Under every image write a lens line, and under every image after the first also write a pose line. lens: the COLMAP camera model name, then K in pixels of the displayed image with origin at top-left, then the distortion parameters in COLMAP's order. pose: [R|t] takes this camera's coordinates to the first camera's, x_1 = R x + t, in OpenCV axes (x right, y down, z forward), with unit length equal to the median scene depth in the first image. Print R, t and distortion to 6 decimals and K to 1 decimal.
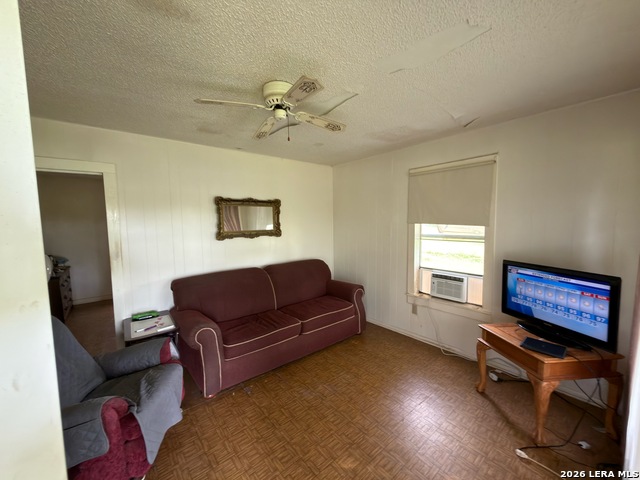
lens RADIAL K [[255.2, 0, 320.0], [0, 255.2, 240.0], [0, 0, 1]] dist [-0.002085, -0.000200]
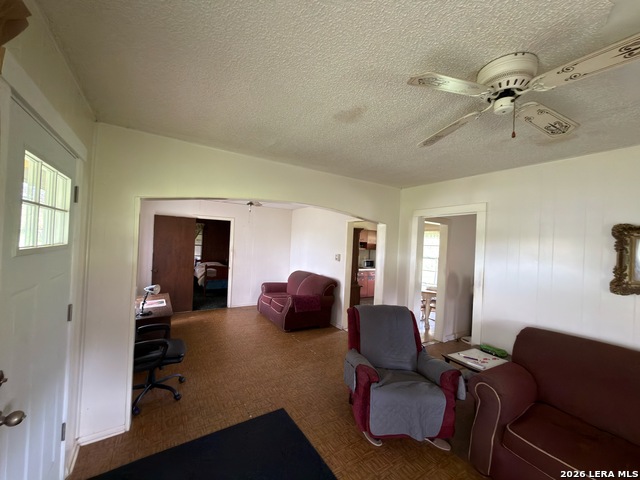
lens RADIAL K [[255.2, 0, 320.0], [0, 255.2, 240.0], [0, 0, 1]] dist [-0.002085, -0.000200]
pose [[-0.130421, -0.003978, -0.991451, 0.417792], [-0.122742, 0.992364, 0.012165, -0.062440], [0.983832, 0.123279, -0.129913, 0.470887]]
